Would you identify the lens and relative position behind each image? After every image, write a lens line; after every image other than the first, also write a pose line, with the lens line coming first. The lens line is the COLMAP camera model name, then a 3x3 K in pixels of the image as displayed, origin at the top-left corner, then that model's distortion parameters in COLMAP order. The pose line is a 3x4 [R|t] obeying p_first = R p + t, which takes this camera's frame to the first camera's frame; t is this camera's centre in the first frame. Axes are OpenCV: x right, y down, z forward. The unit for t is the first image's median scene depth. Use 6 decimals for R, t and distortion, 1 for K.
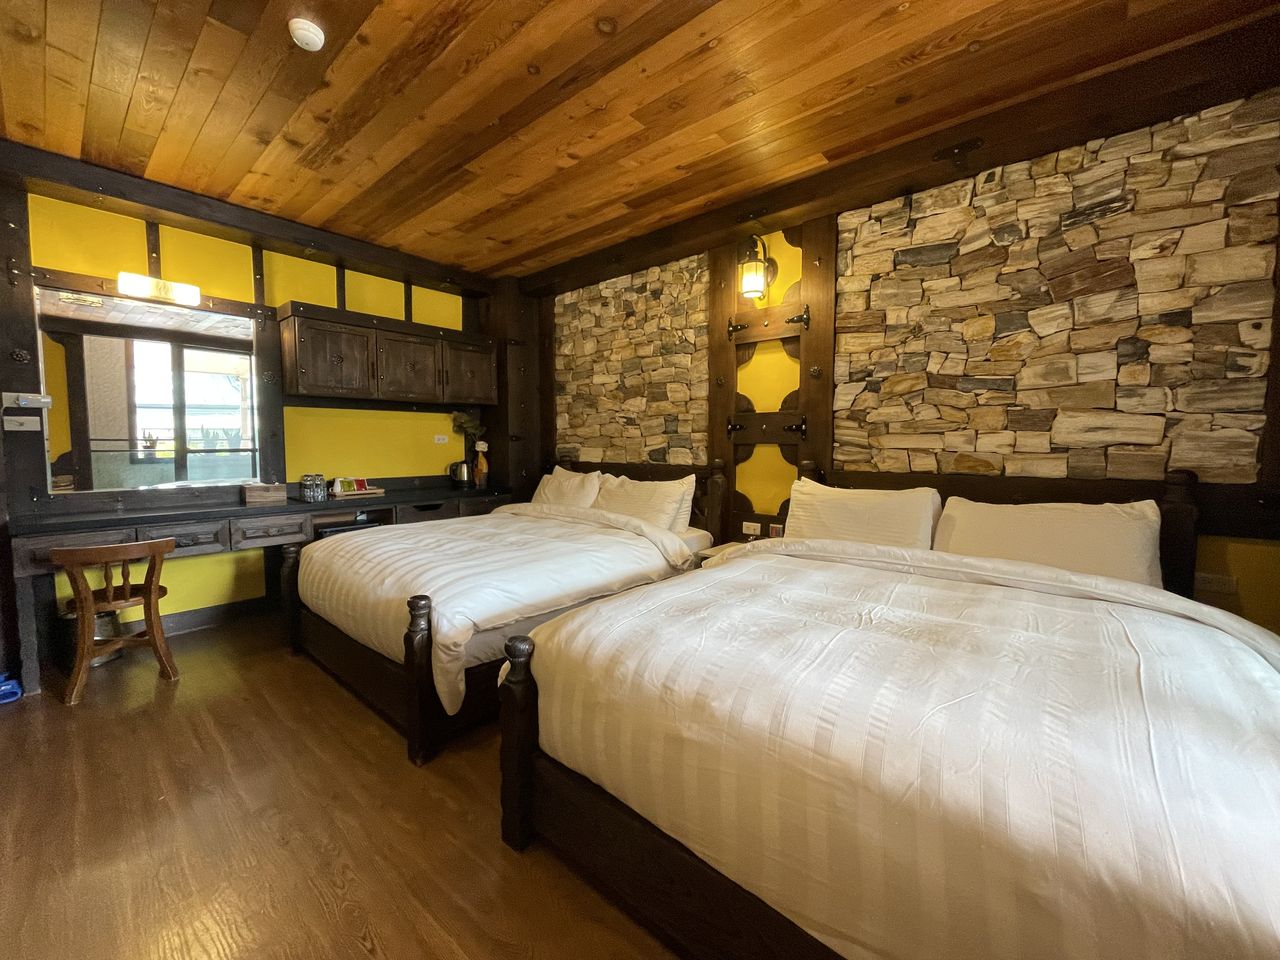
lens RADIAL K [[515.7, 0, 635.9], [0, 515.7, 476.8], [0, 0, 1]] dist [-0.005935, -0.000343]
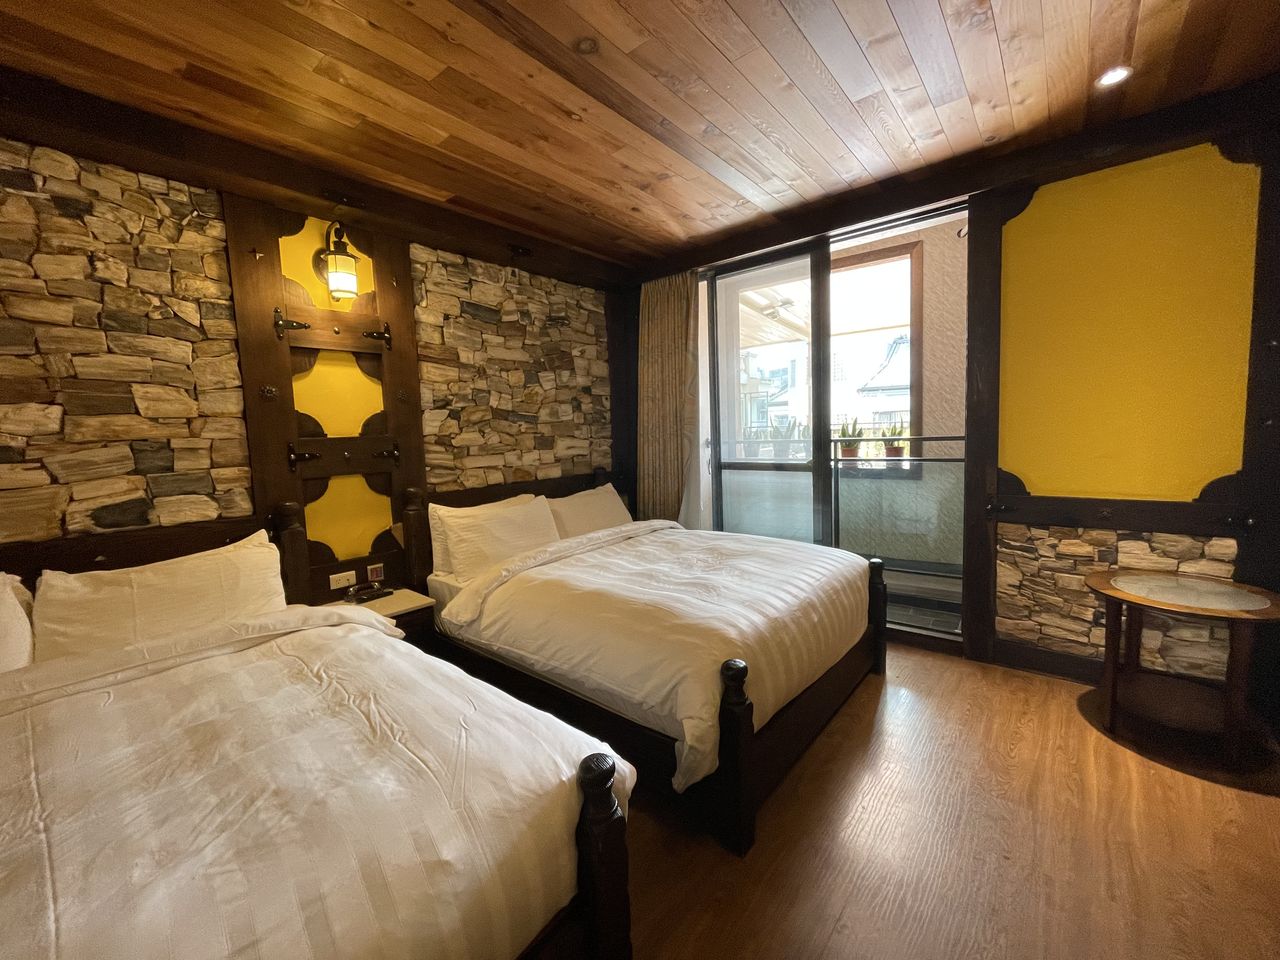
lens RADIAL K [[515.7, 0, 637.5], [0, 515.7, 478.6], [0, 0, 1]] dist [-0.005935, -0.000343]
pose [[-0.020079, -0.093611, 0.995406, -0.669174], [0.099555, 0.990472, 0.095155, -0.102236], [-0.994829, 0.101008, -0.010569, 0.617009]]
